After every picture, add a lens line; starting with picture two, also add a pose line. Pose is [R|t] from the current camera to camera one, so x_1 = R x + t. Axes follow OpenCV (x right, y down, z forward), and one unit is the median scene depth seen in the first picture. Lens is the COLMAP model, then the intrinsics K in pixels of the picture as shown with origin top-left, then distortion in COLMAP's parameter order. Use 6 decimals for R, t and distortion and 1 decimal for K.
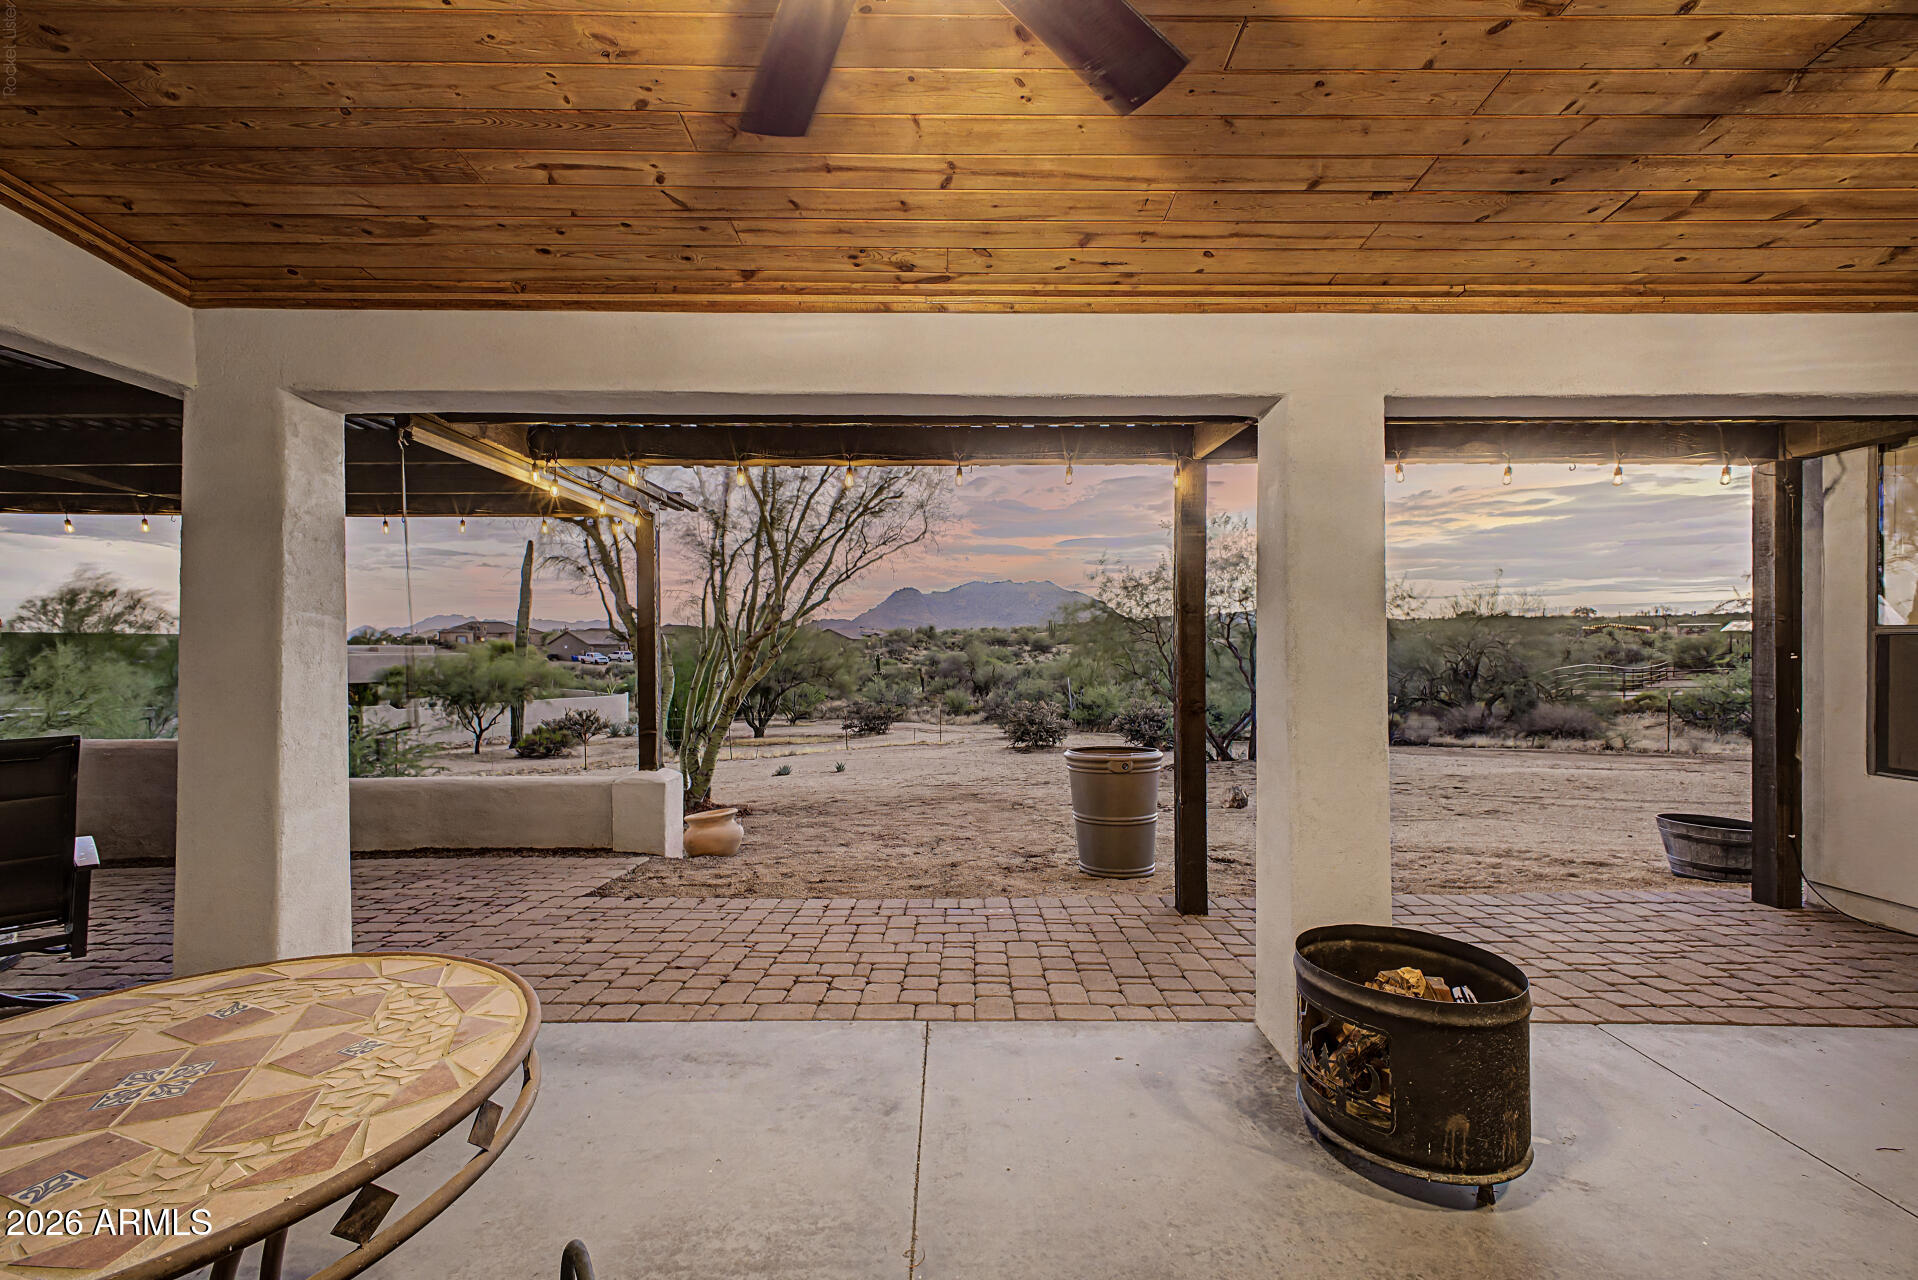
lens RADIAL K [[760.9, 0, 959.7], [0, 760.9, 649.7], [0, 0, 1]] dist [0.008560, -0.000185]
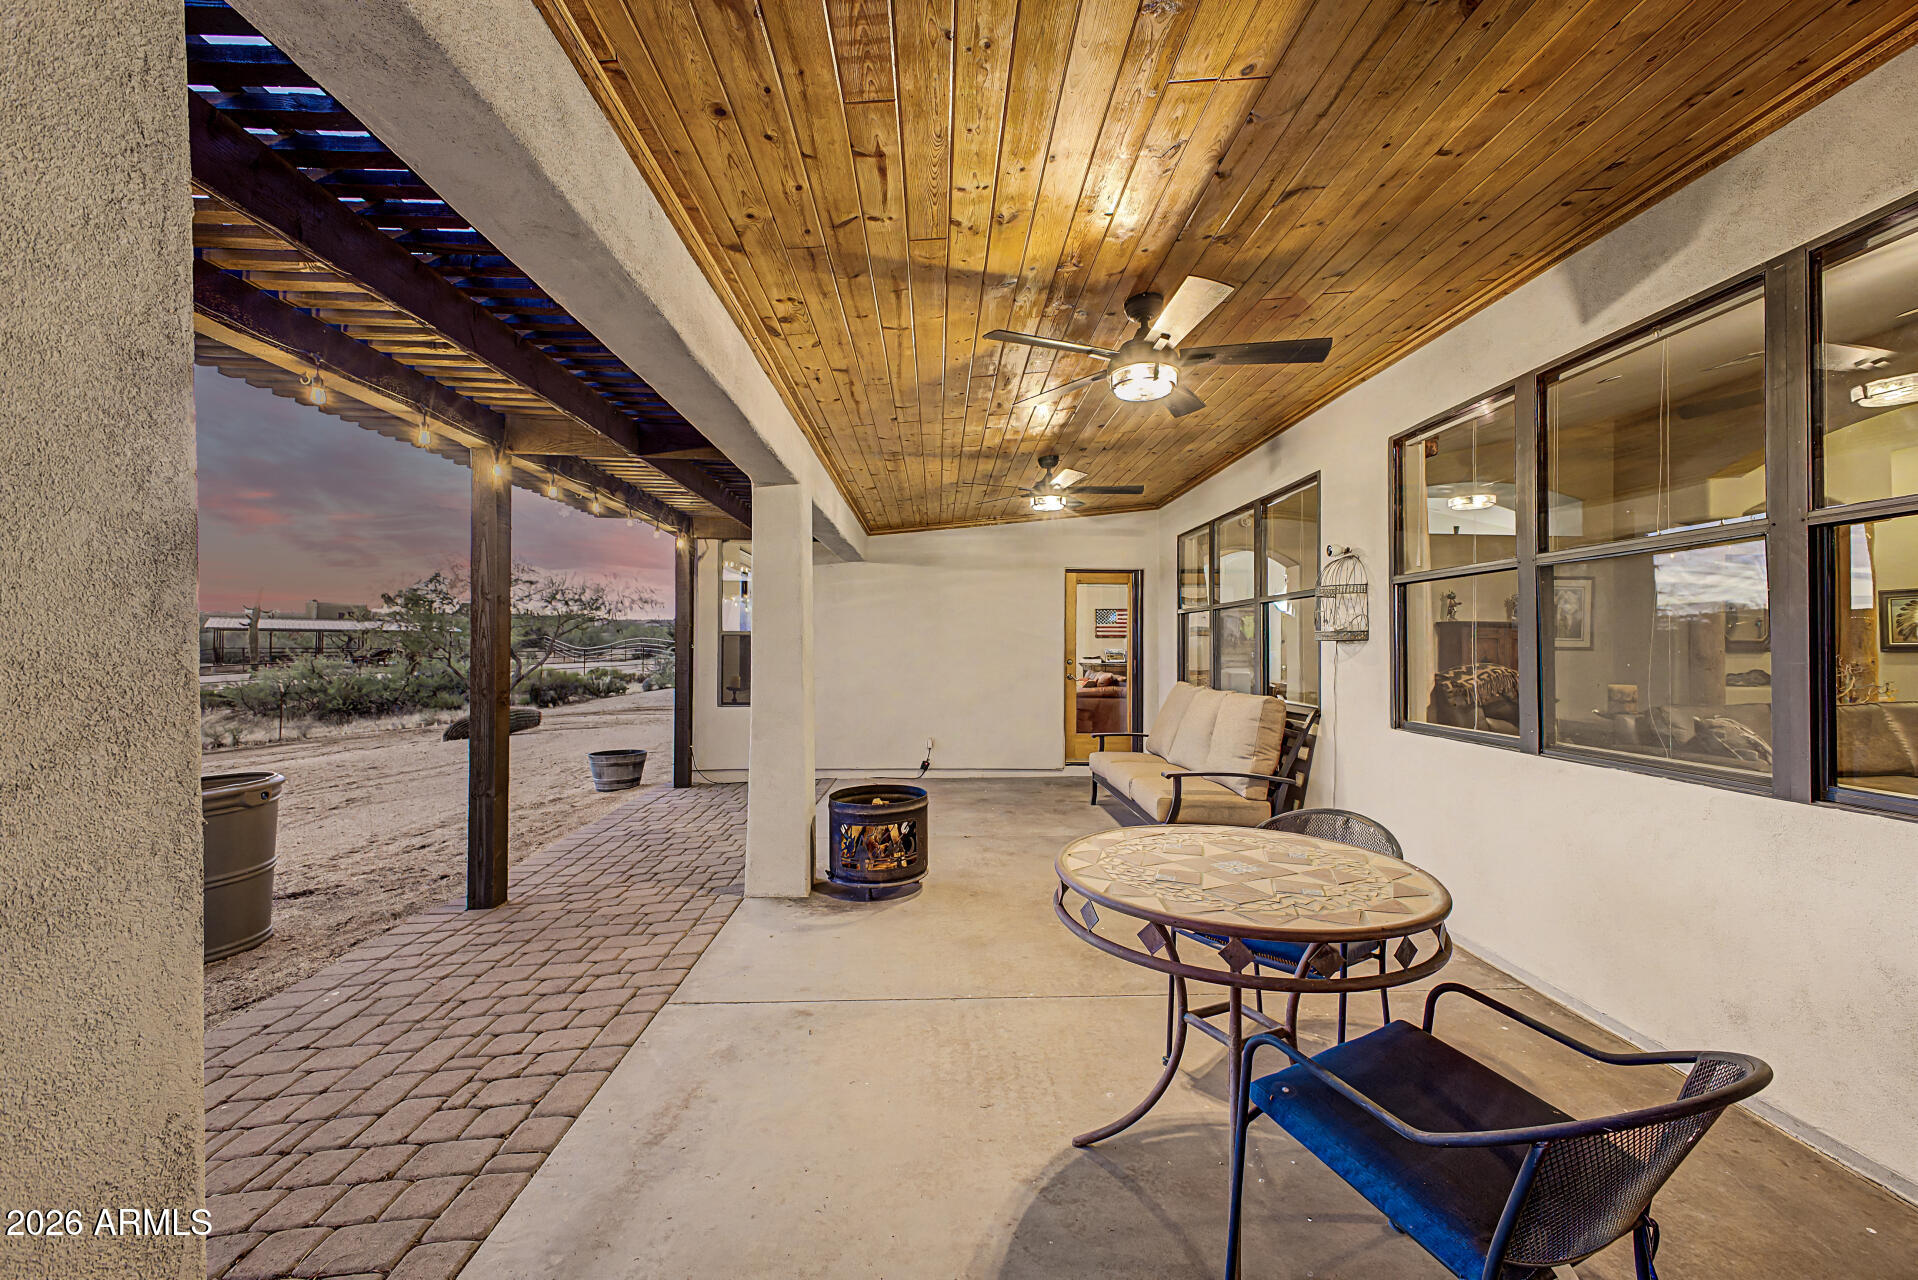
lens RADIAL K [[760.9, 0, 960.7], [0, 760.9, 640.0], [0, 0, 1]] dist [0.008560, -0.000185]
pose [[-0.035875, 0.007671, 0.999327, -0.879511], [-0.000856, 0.999970, -0.007706, 0.008439], [-0.999356, -0.001132, -0.035867, 0.527090]]
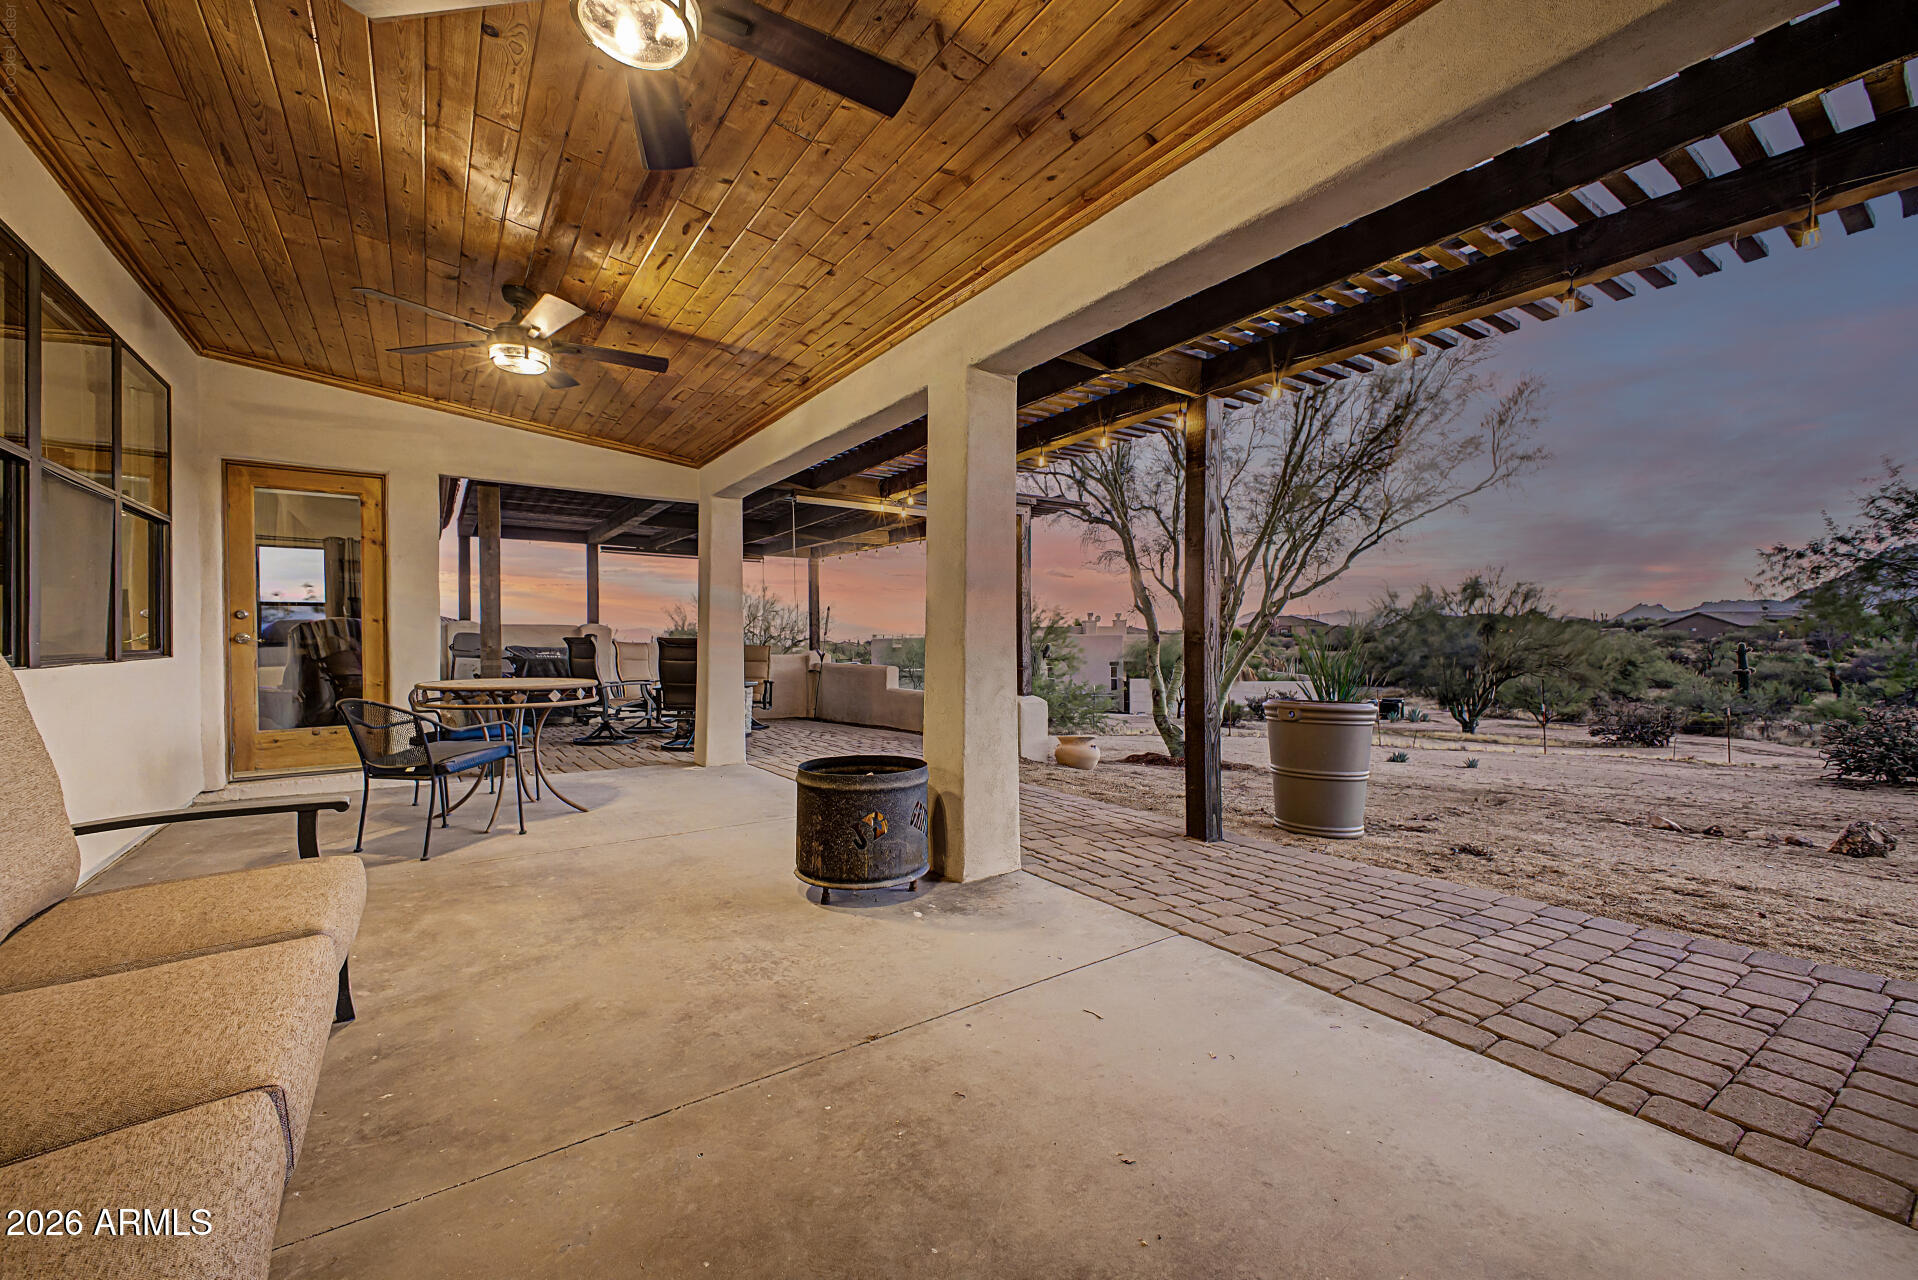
lens RADIAL K [[760.9, 0, 970.4], [0, 760.9, 640.8], [0, 0, 1]] dist [0.008560, -0.000185]
pose [[0.576628, -0.001457, -0.817006, 1.187840], [-0.001081, 0.999996, -0.002546, 0.101383], [0.817006, 0.002351, 0.576624, 0.191298]]
